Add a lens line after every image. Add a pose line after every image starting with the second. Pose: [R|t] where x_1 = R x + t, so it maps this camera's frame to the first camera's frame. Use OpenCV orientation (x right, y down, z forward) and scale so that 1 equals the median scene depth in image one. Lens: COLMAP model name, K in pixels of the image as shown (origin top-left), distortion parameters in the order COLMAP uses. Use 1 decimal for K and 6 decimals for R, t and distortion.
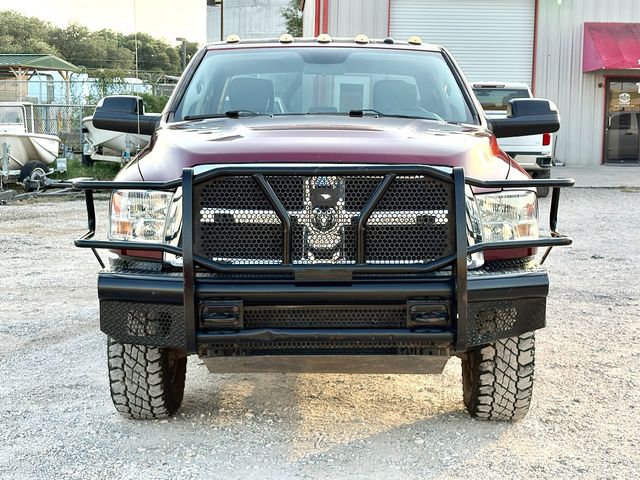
lens RADIAL K [[1160.5, 0, 320.2], [0, 1160.5, 240.8], [0, 0, 1]] dist [0.170477, 0.000000]
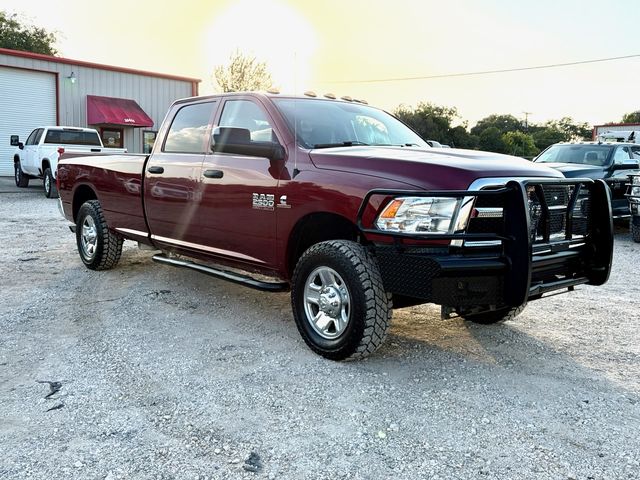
lens RADIAL K [[629.5, 0, 320.3], [0, 629.5, 239.0], [0, 0, 1]] dist [0.034734, 0.000000]
pose [[0.775588, -0.069327, 0.627421, -0.588276], [0.049475, 0.997569, 0.049067, -0.029456], [-0.629298, -0.007014, 0.777132, 0.396476]]
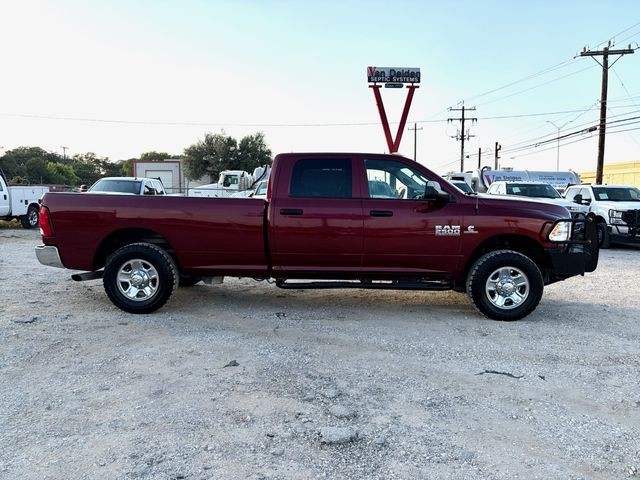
lens RADIAL K [[490.3, 0, 320.4], [0, 490.3, 240.5], [0, 0, 1]] dist [0.007812, 0.002099]
pose [[0.044049, -0.100988, 0.993912, -1.052861], [0.085896, 0.991576, 0.096944, -0.128022], [-0.995330, 0.081103, 0.052352, 1.206828]]
